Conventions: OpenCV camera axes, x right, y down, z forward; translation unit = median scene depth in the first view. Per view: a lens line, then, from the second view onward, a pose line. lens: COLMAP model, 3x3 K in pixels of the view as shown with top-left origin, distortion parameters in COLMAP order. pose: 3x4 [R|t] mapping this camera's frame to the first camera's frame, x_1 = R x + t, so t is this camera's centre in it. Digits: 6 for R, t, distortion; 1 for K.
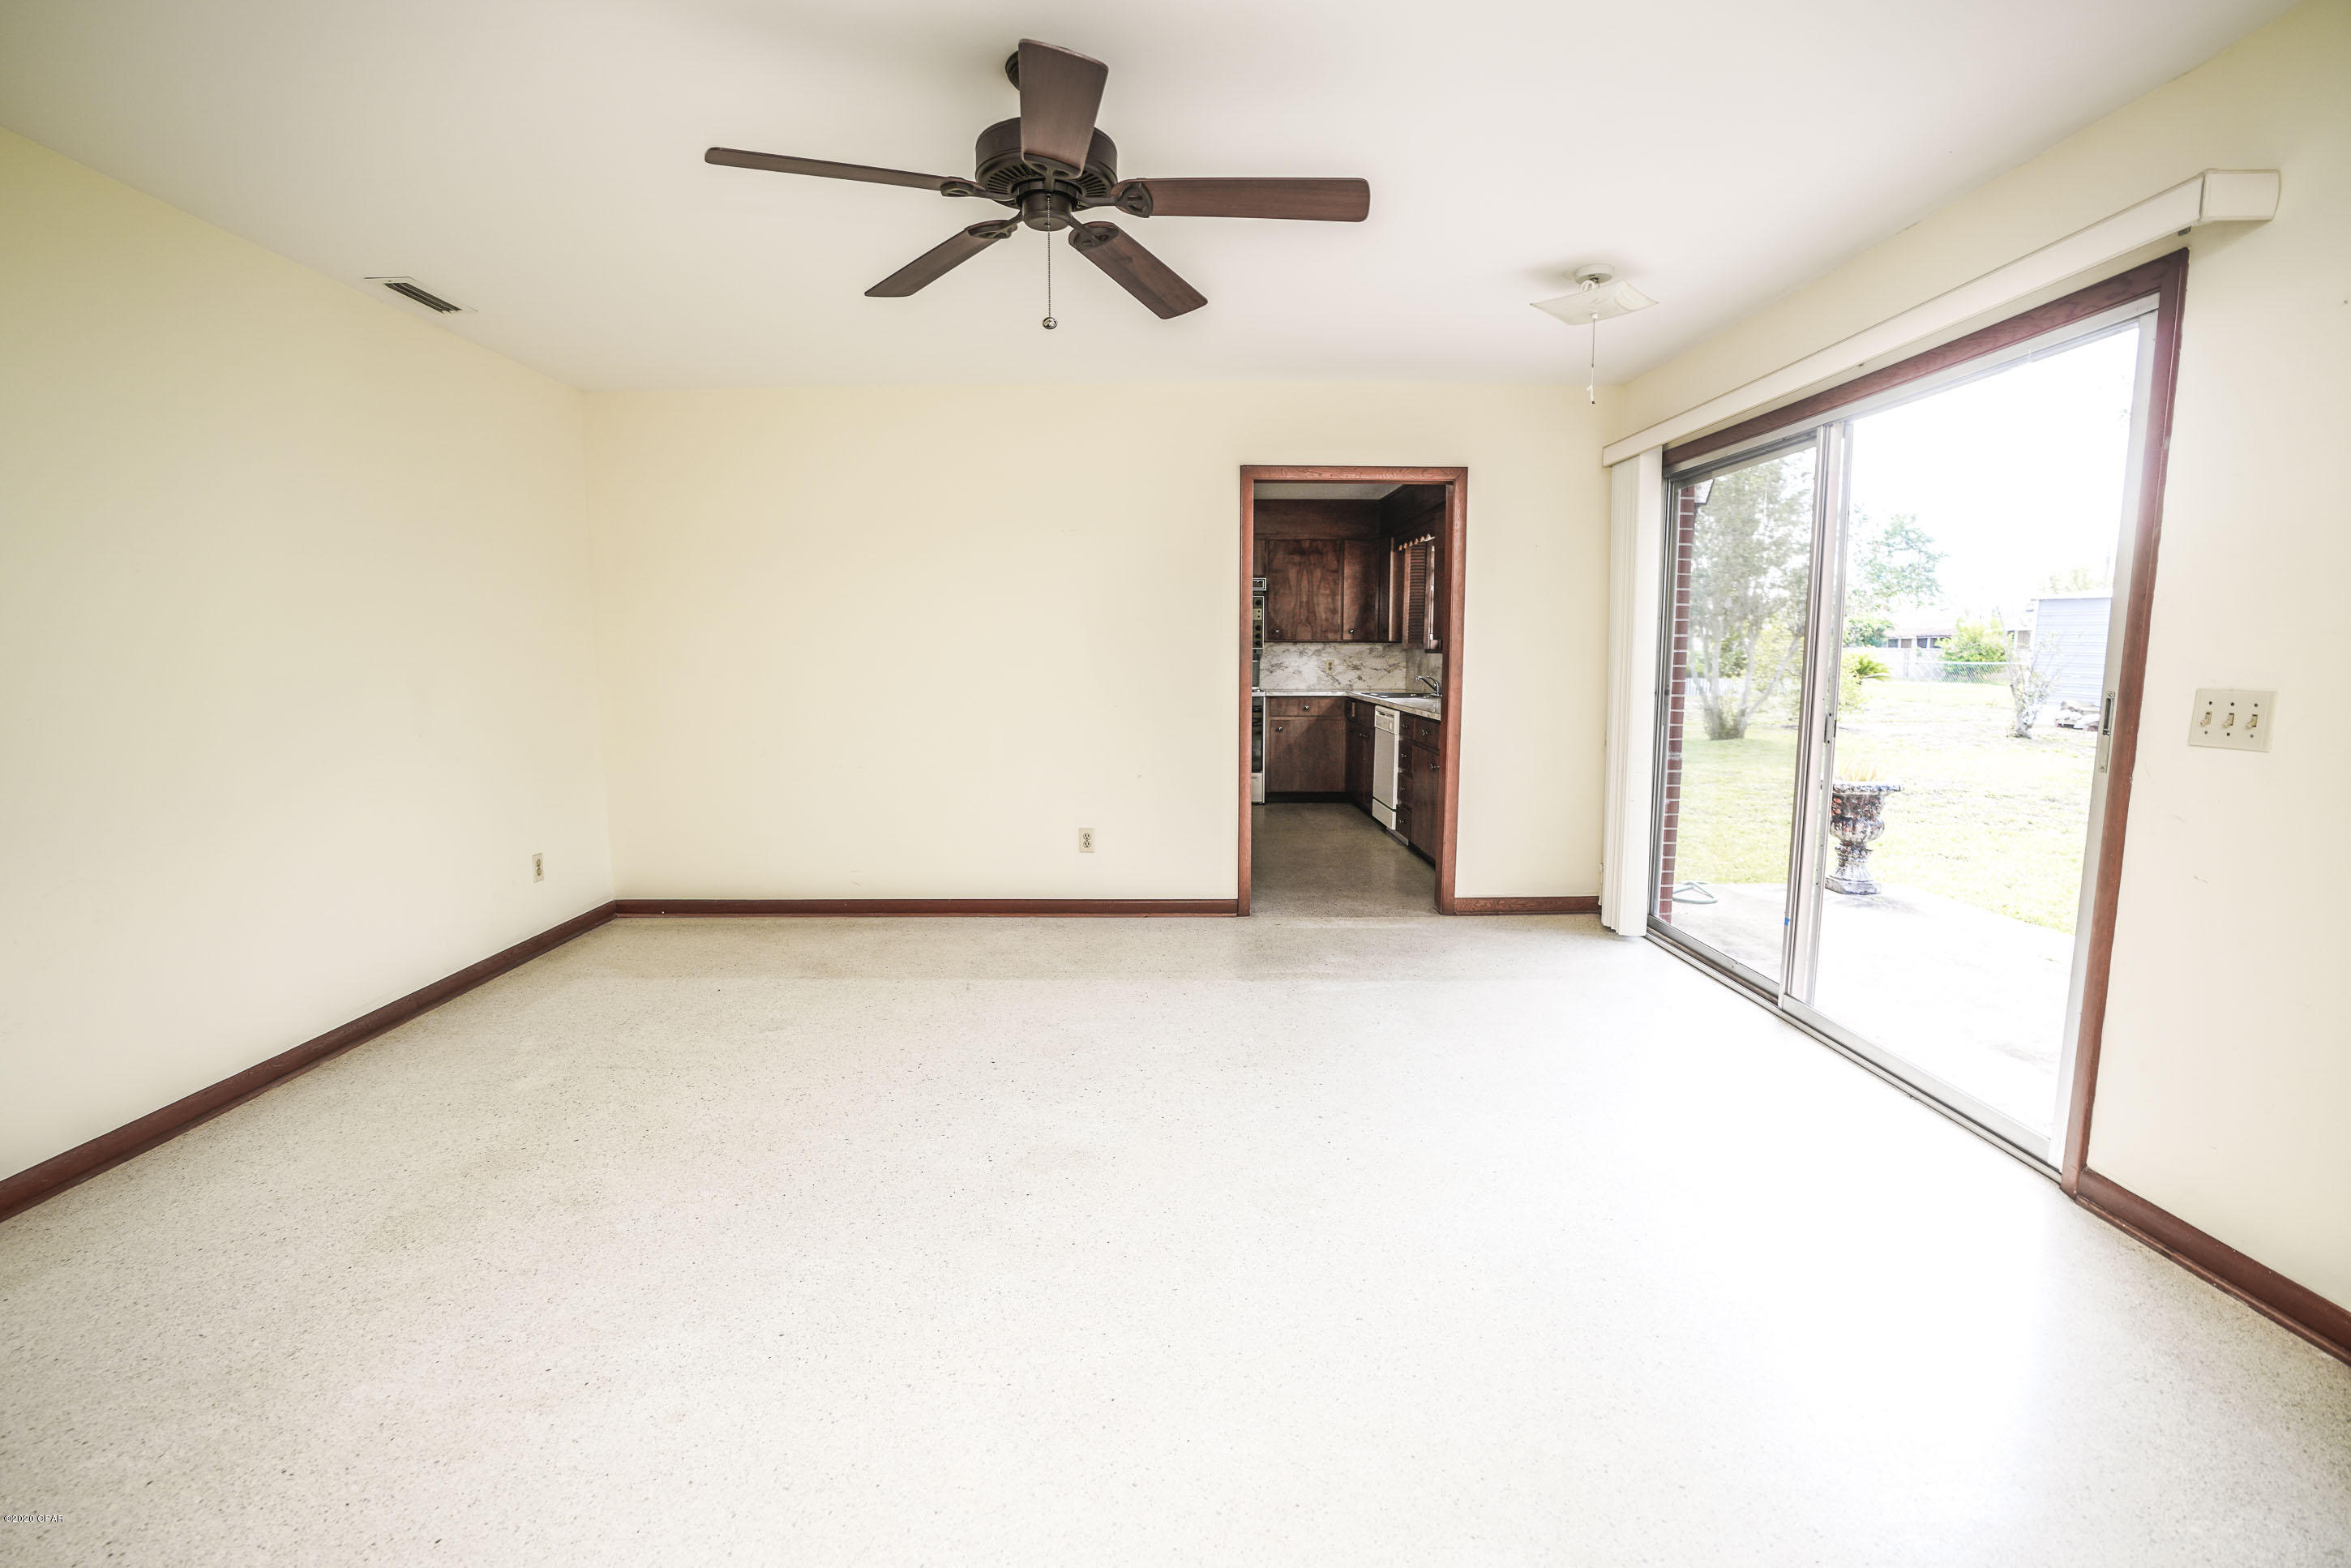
lens RADIAL K [[1075.6, 0, 1150.4], [0, 1075.6, 777.5], [0, 0, 1]] dist [-0.071188, 0.028566]
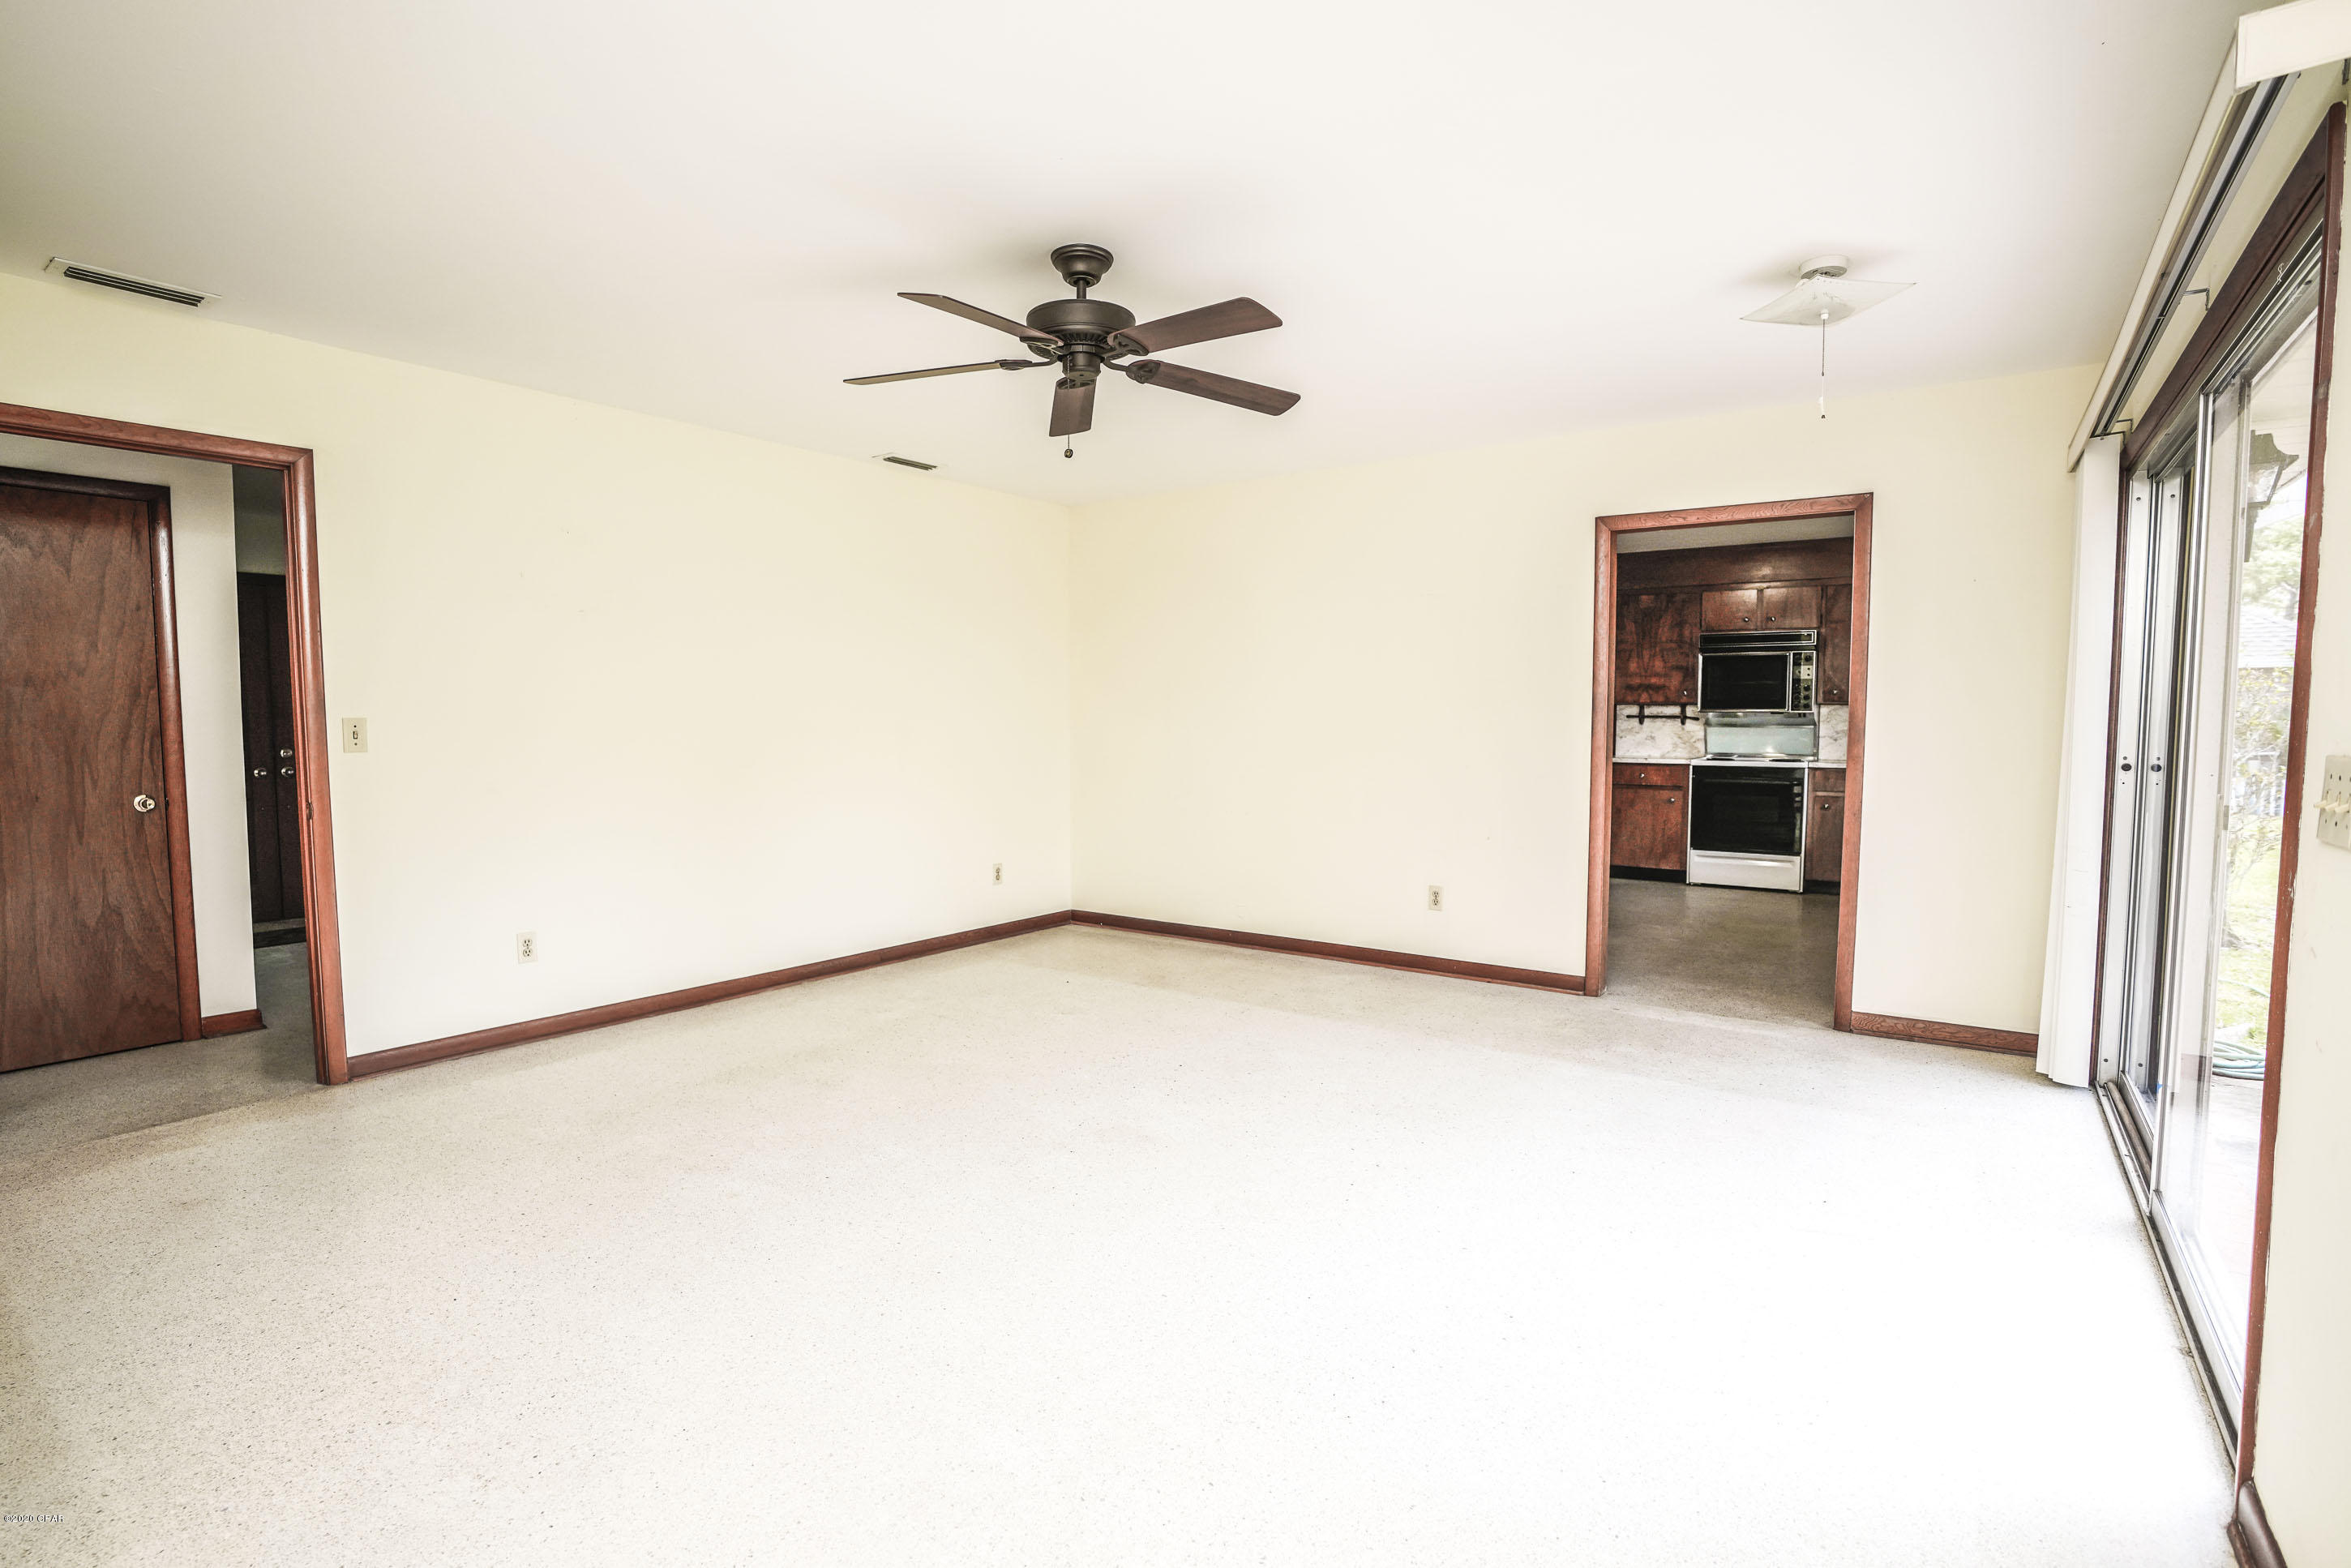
lens RADIAL K [[1096.4, 0, 1160.7], [0, 1096.4, 792.4], [0, 0, 1]] dist [-0.071679, 0.029684]
pose [[0.808521, 0.043701, -0.586842, 0.335711], [-0.070522, 0.997247, -0.022899, 0.000839], [0.584226, 0.059899, 0.809378, 0.011367]]
